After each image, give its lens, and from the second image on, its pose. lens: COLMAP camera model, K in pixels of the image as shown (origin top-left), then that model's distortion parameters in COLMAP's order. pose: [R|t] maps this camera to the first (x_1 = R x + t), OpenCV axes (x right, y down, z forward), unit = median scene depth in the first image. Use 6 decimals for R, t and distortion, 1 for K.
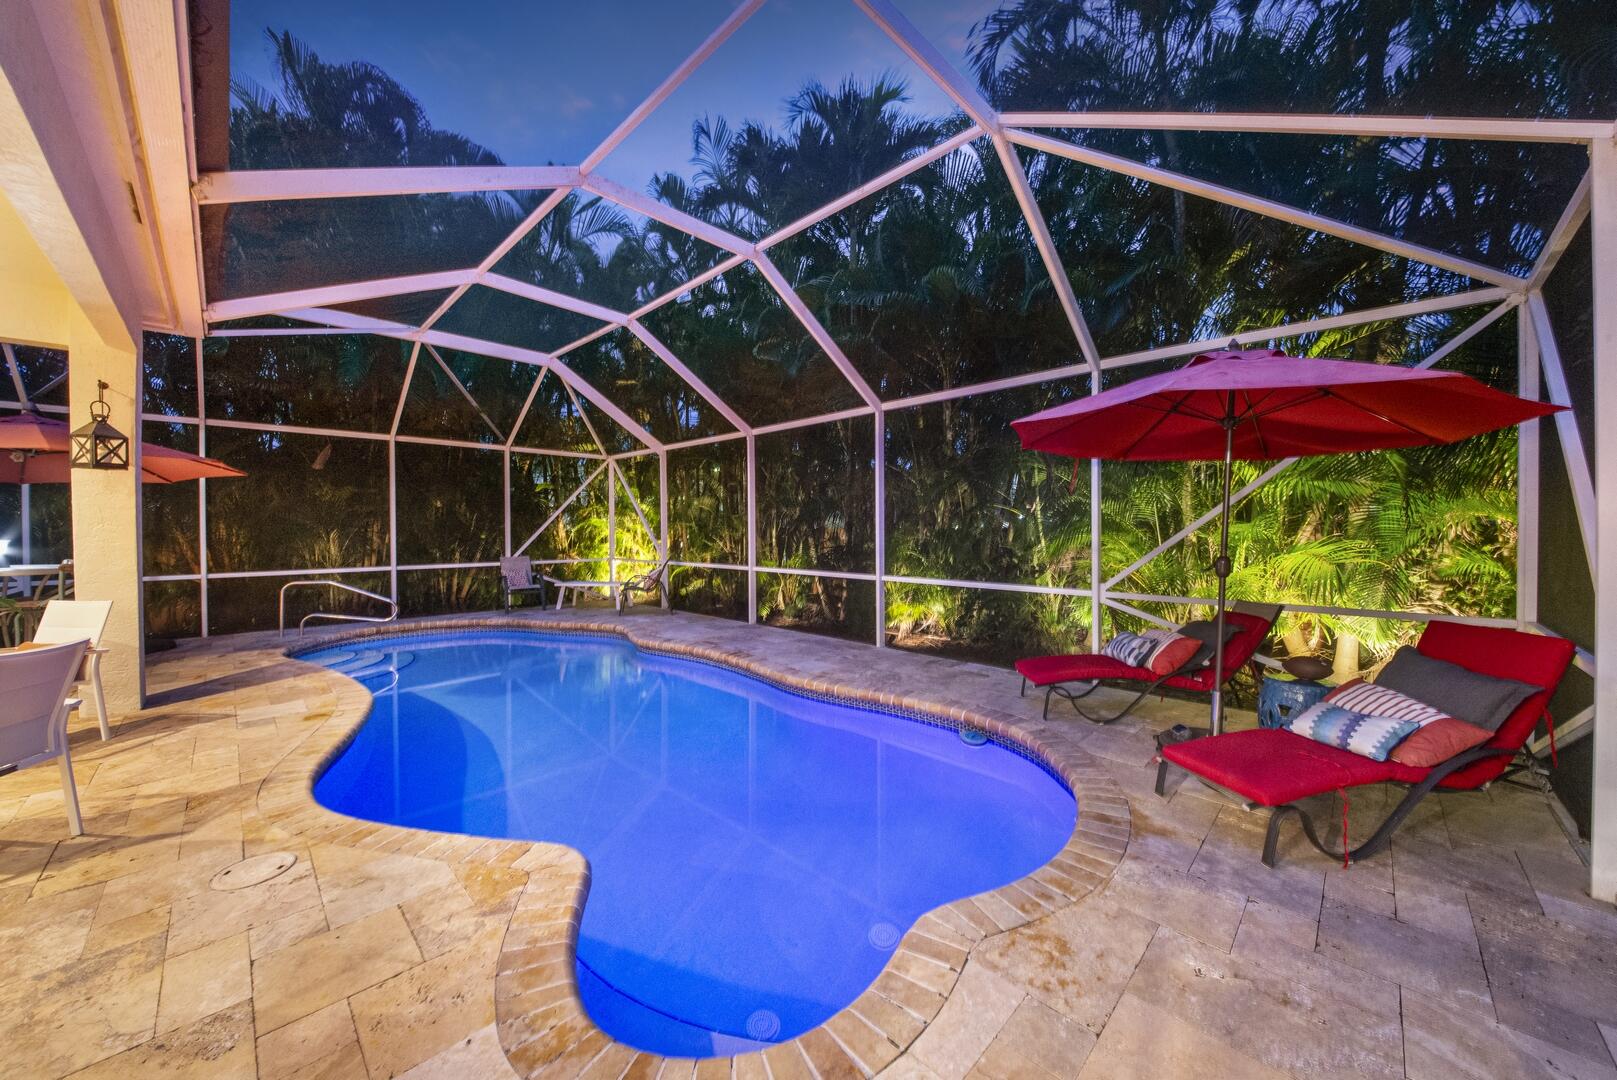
lens RADIAL K [[576.0, 0, 808.5], [0, 576.0, 540.0], [0, 0, 1]] dist [0.000845, -0.018599]
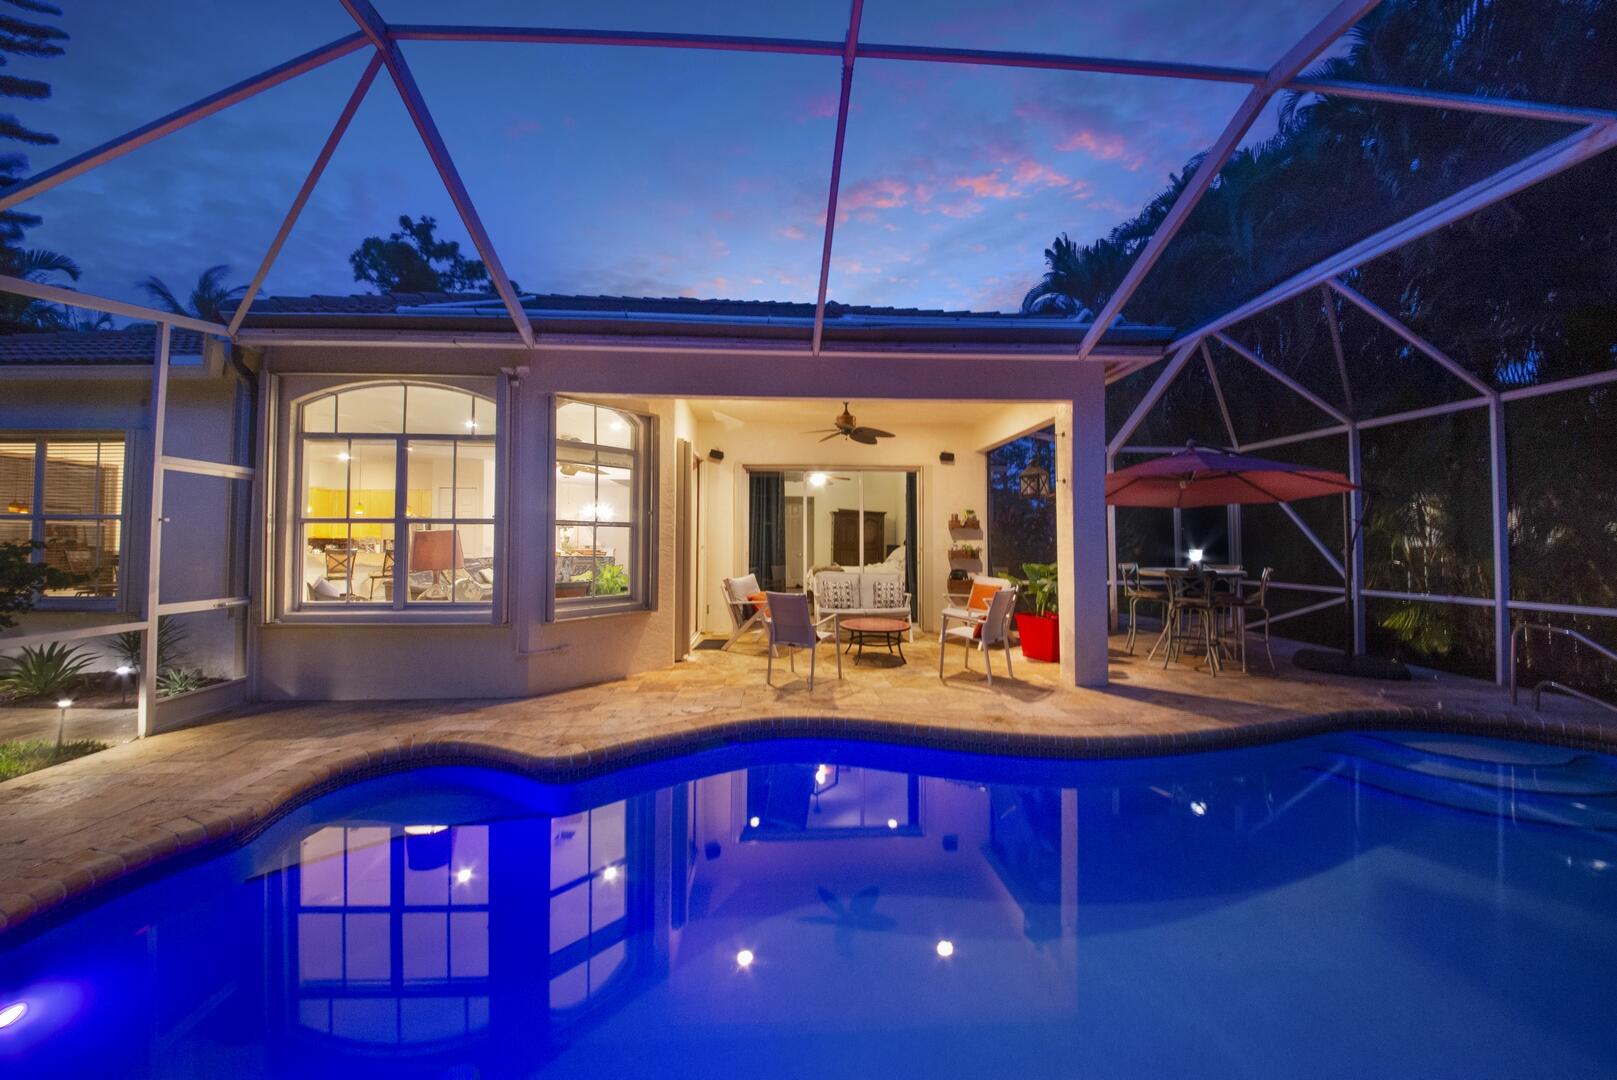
lens RADIAL K [[562.5, 0, 786.9], [0, 562.5, 531.3], [0, 0, 1]] dist [0.013642, -0.017351]
pose [[-0.668872, -0.009538, -0.743317, 0.272308], [-0.014379, 0.999897, 0.000108, -0.047589], [0.743239, 0.010760, -0.668940, 2.289448]]
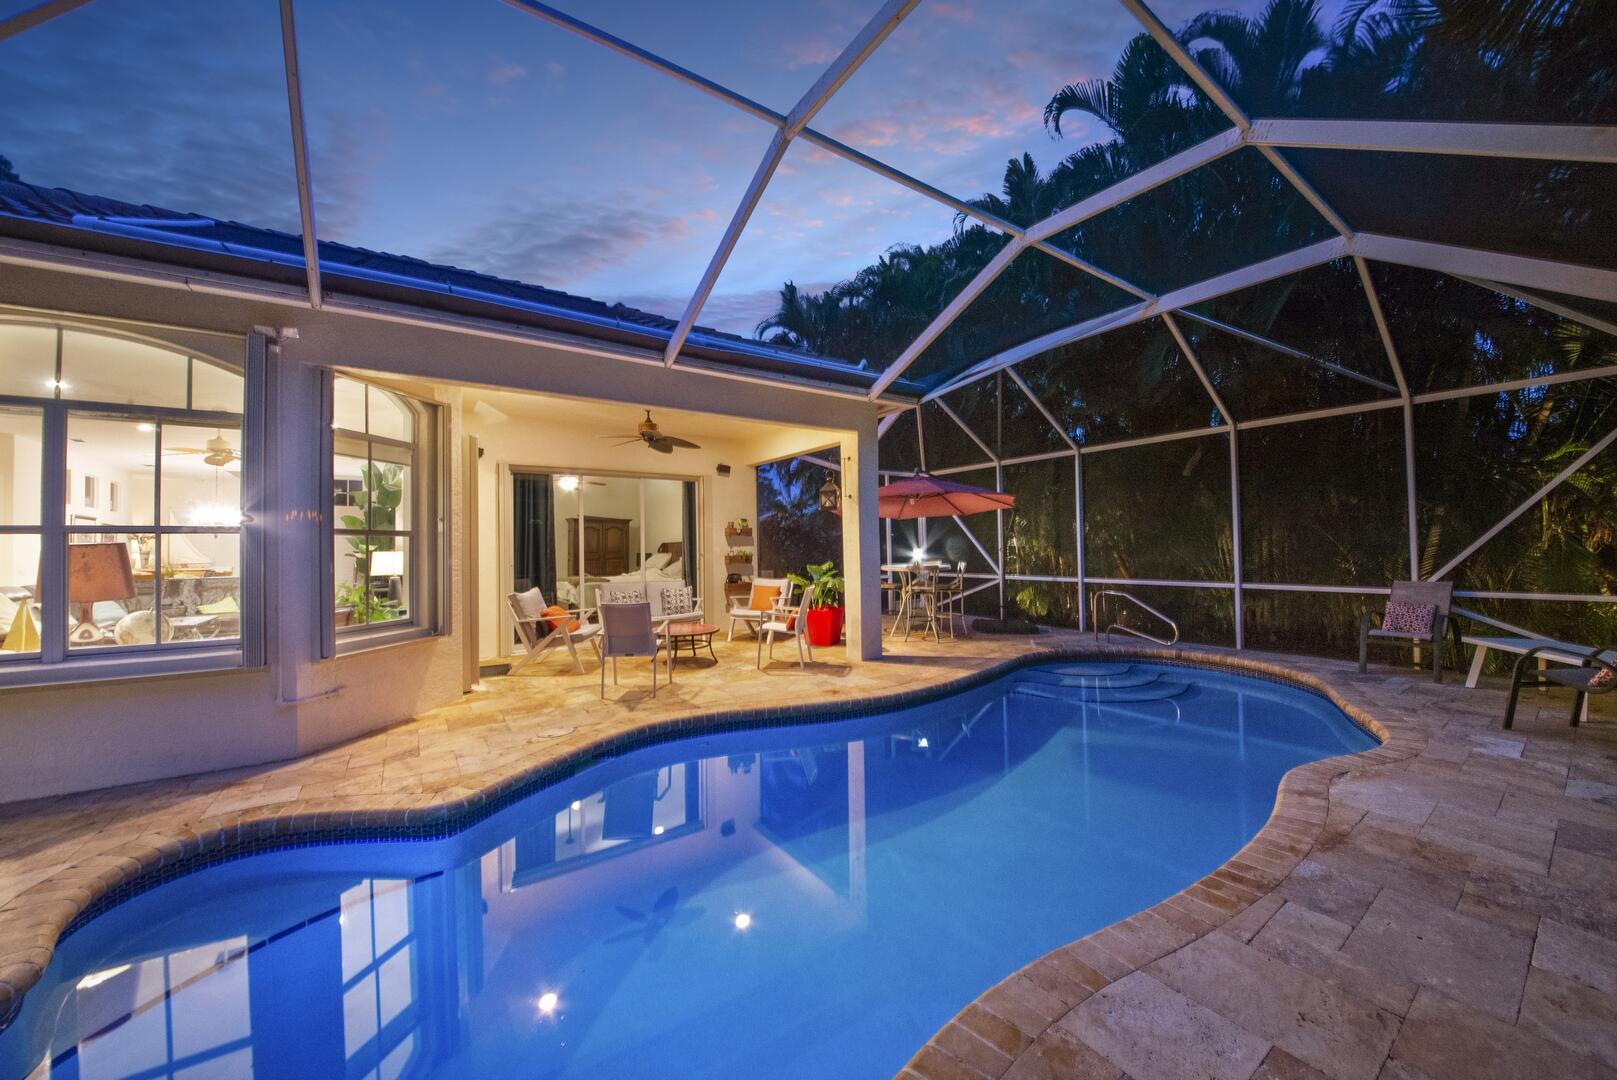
lens RADIAL K [[576.0, 0, 808.5], [0, 576.0, 540.0], [0, 0, 1]] dist [0.000845, -0.018599]
pose [[-0.181733, -0.002967, -0.983343, 0.665233], [-0.002848, 0.999993, -0.002491, -0.041915], [0.983344, 0.002348, -0.181741, 1.924488]]
